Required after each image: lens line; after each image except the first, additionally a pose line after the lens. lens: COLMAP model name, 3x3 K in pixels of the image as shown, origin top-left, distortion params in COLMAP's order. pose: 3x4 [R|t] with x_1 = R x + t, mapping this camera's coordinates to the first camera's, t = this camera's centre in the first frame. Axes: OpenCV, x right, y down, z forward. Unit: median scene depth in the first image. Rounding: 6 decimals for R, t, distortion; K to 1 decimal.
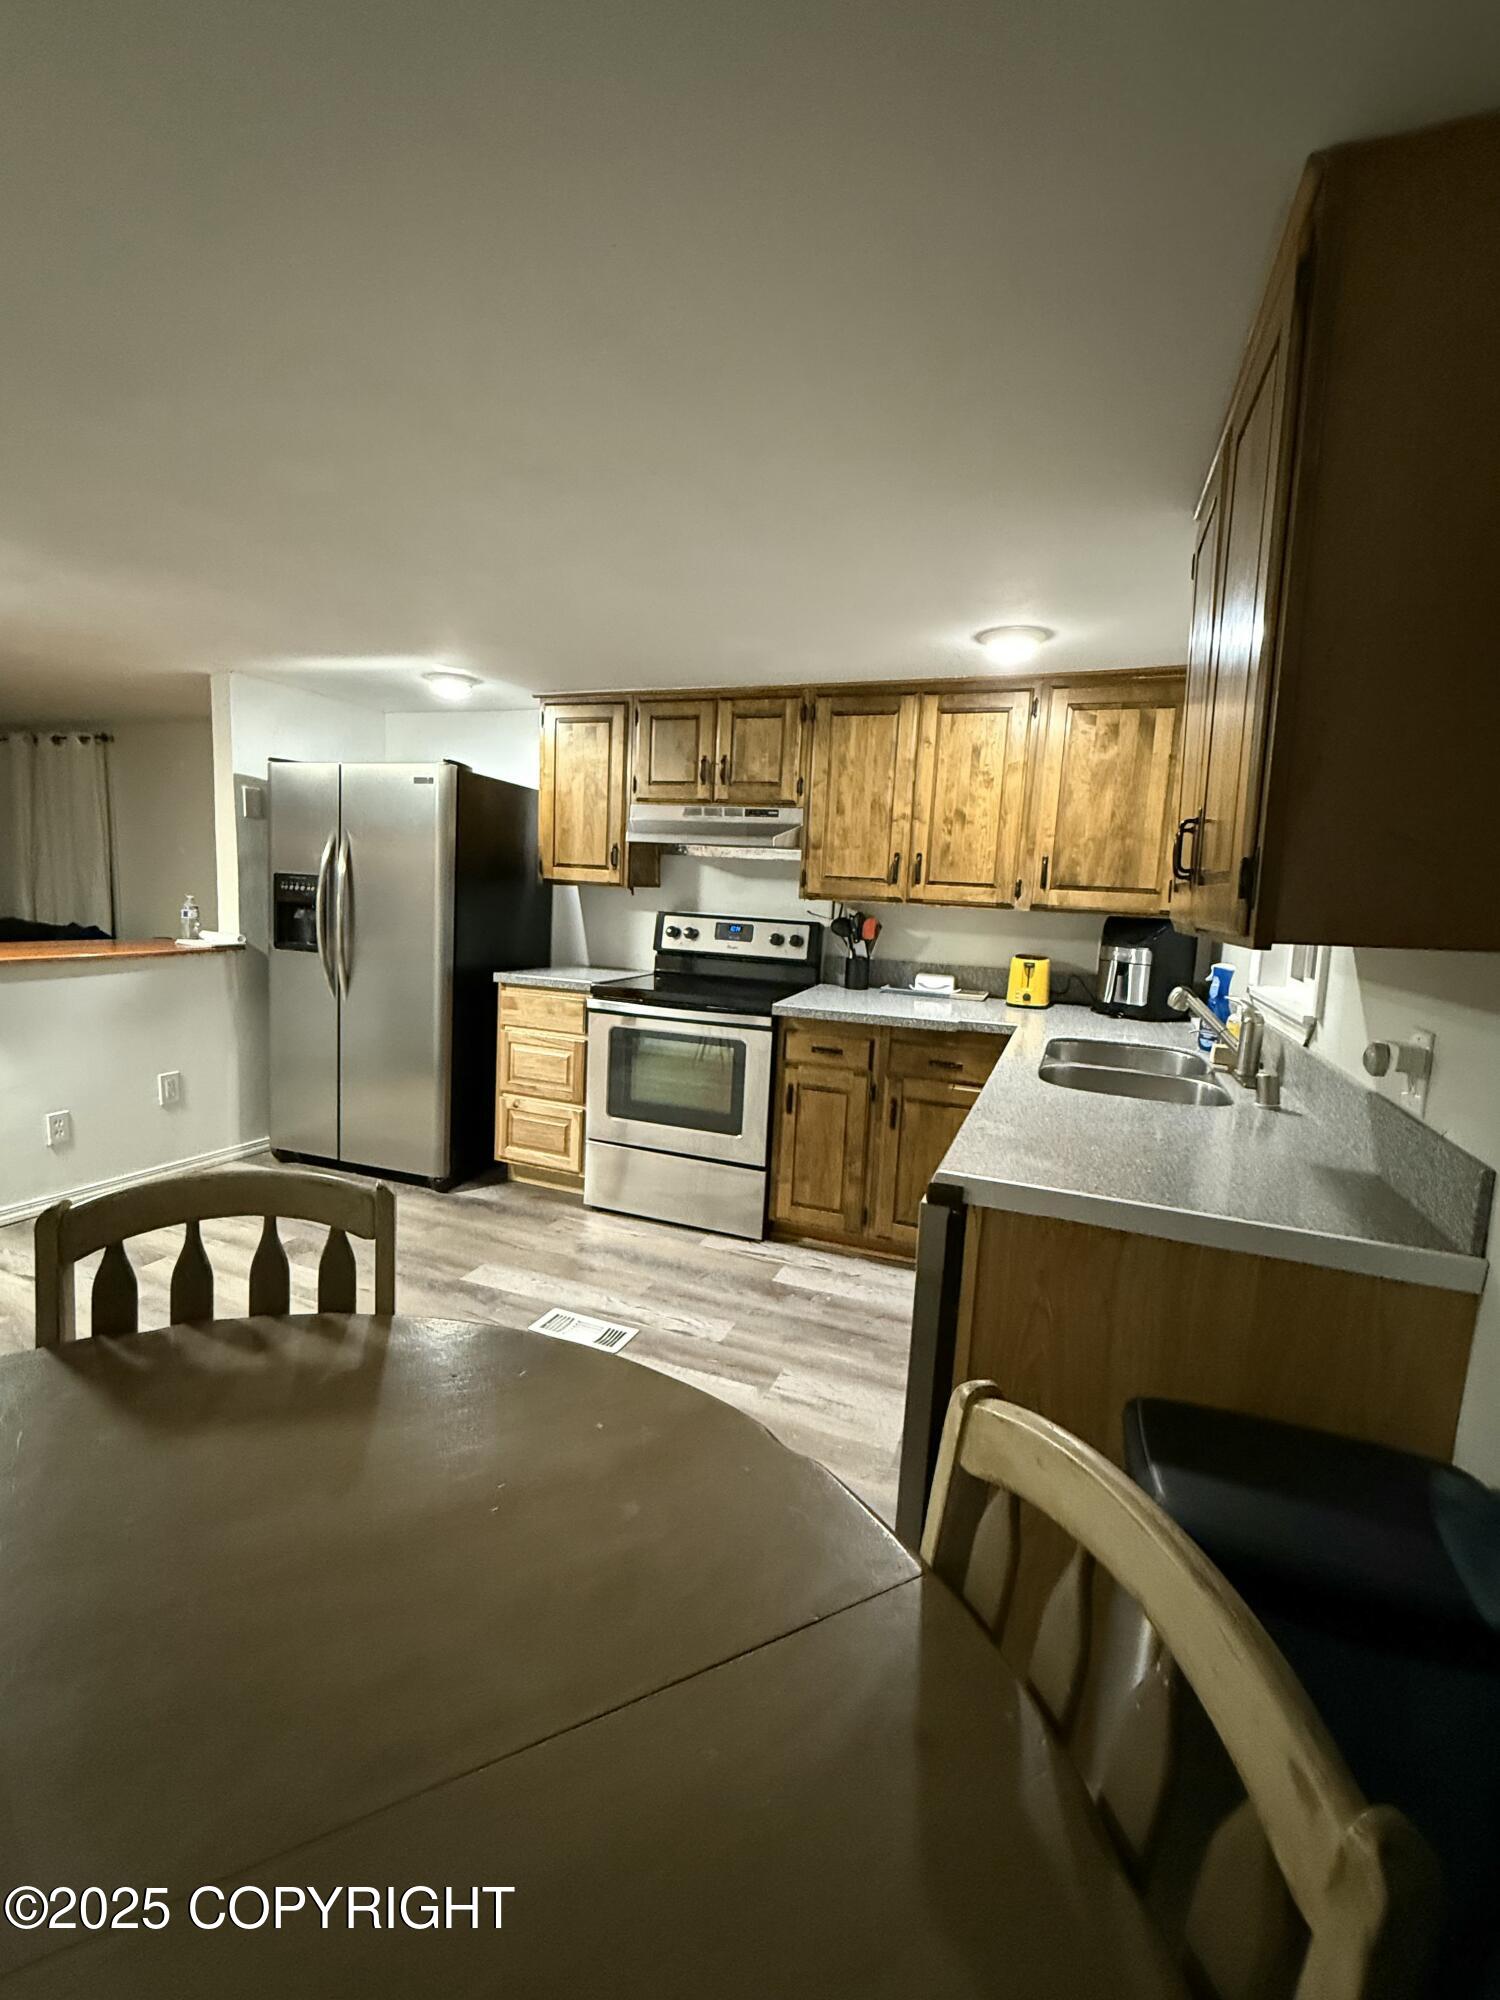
lens RADIAL K [[824.0, 0, 750.0], [0, 824.0, 1000.0], [0, 0, 1]] dist [0.001492, 0.000042]
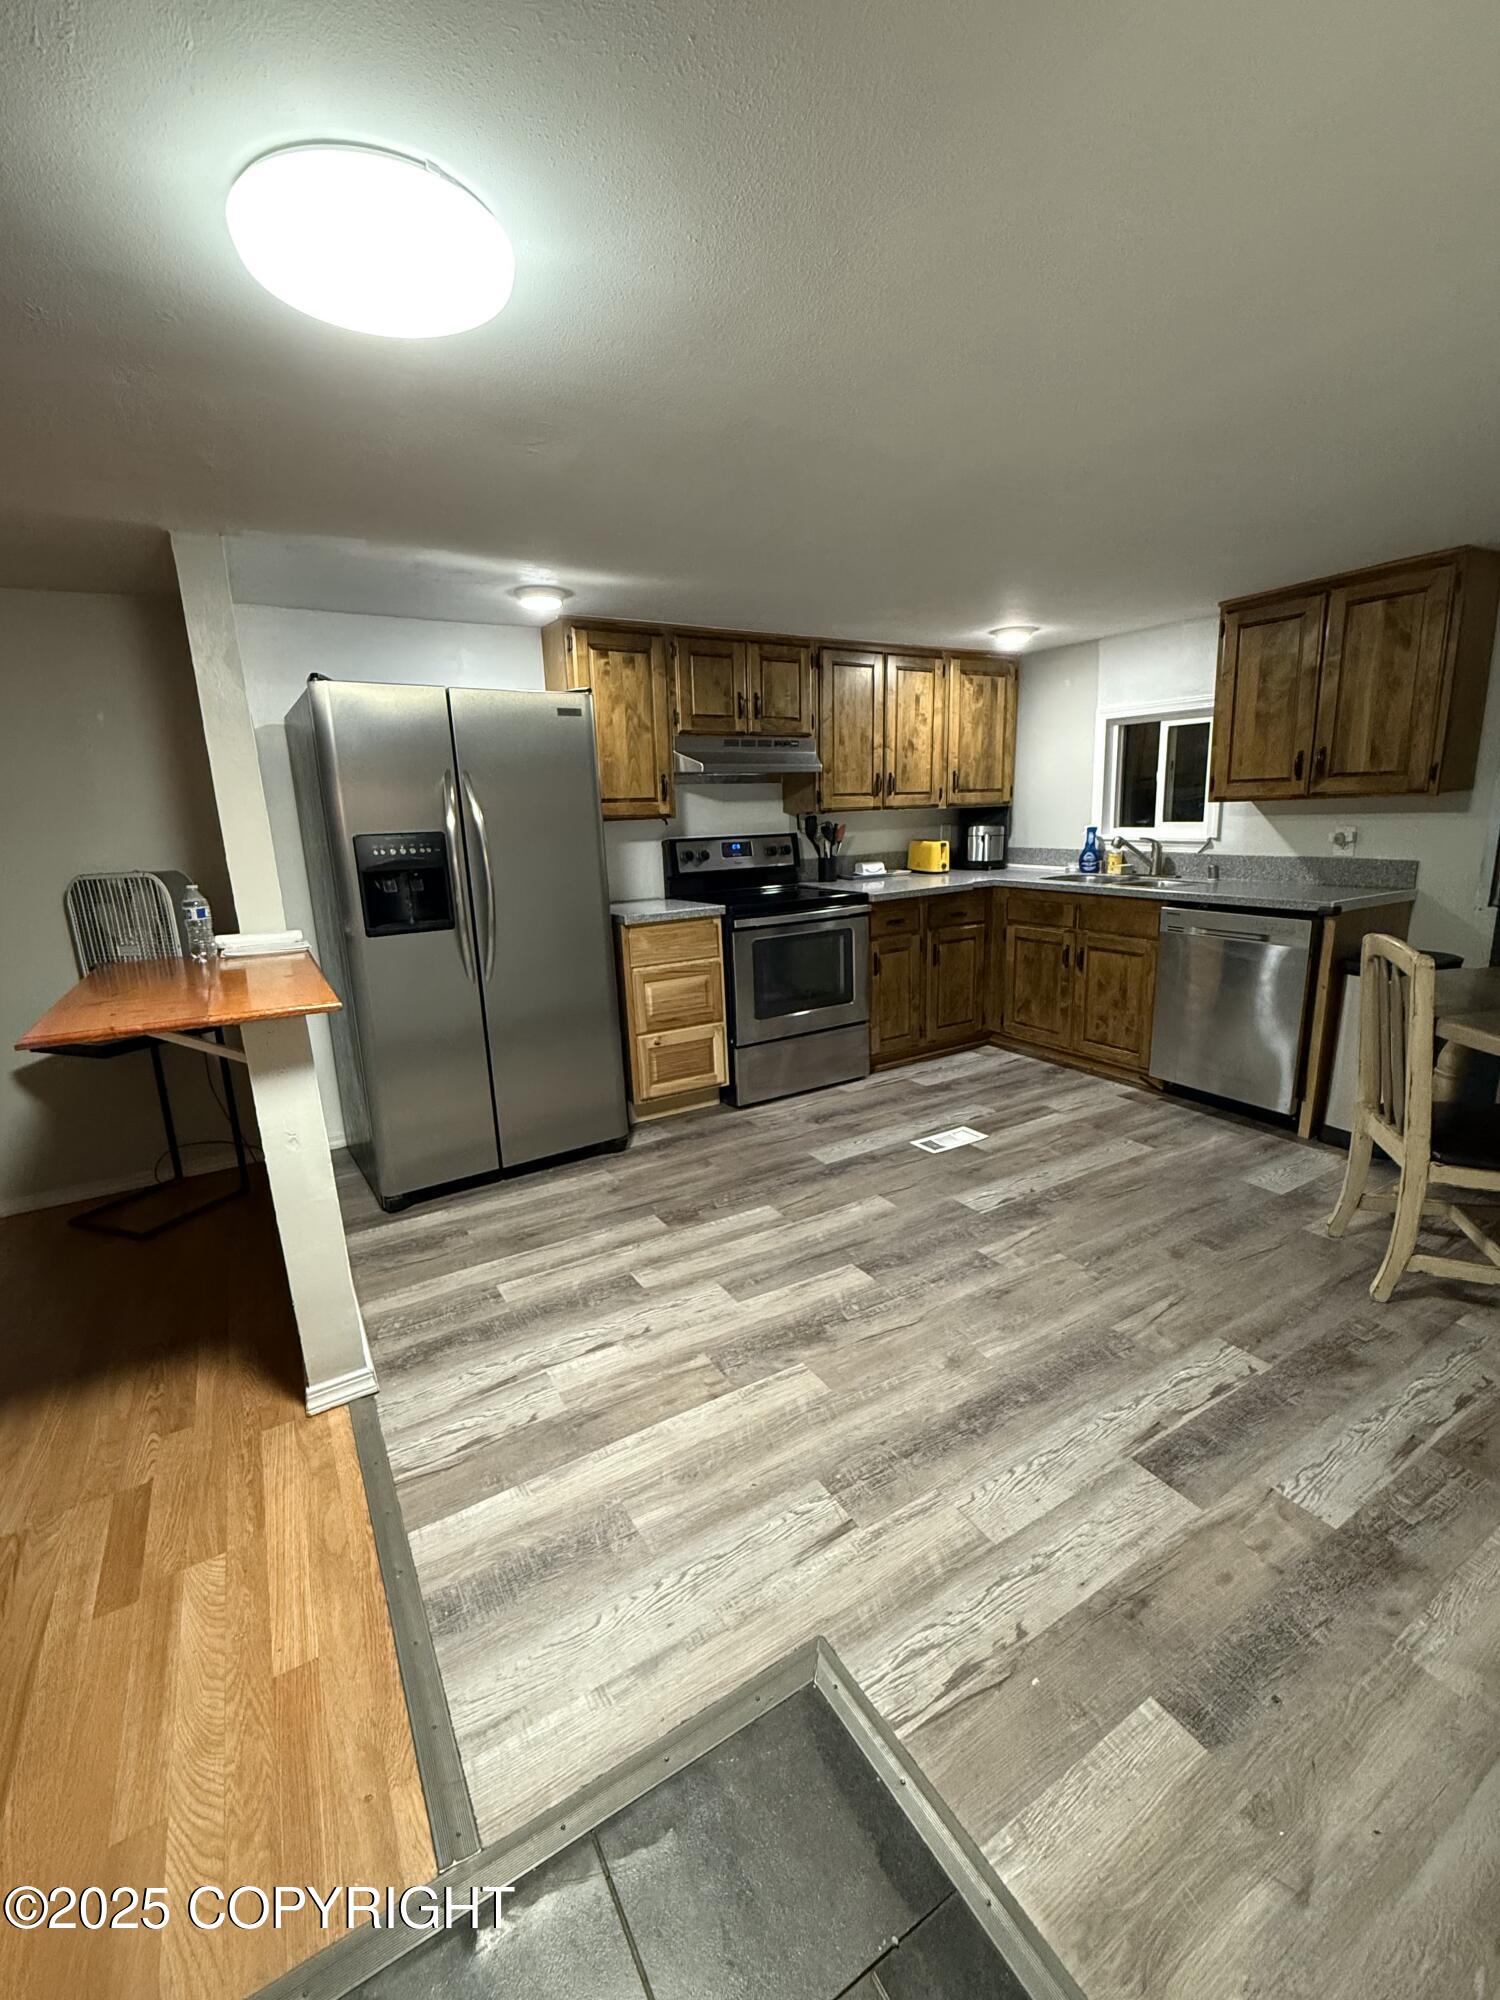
lens RADIAL K [[824.0, 0, 750.0], [0, 824.0, 1000.0], [0, 0, 1]] dist [0.001492, 0.000042]
pose [[0.623958, -0.246396, 0.741596, -1.061148], [0.168362, 0.969091, 0.180326, -0.096808], [-0.763105, 0.012341, 0.646156, 0.287942]]
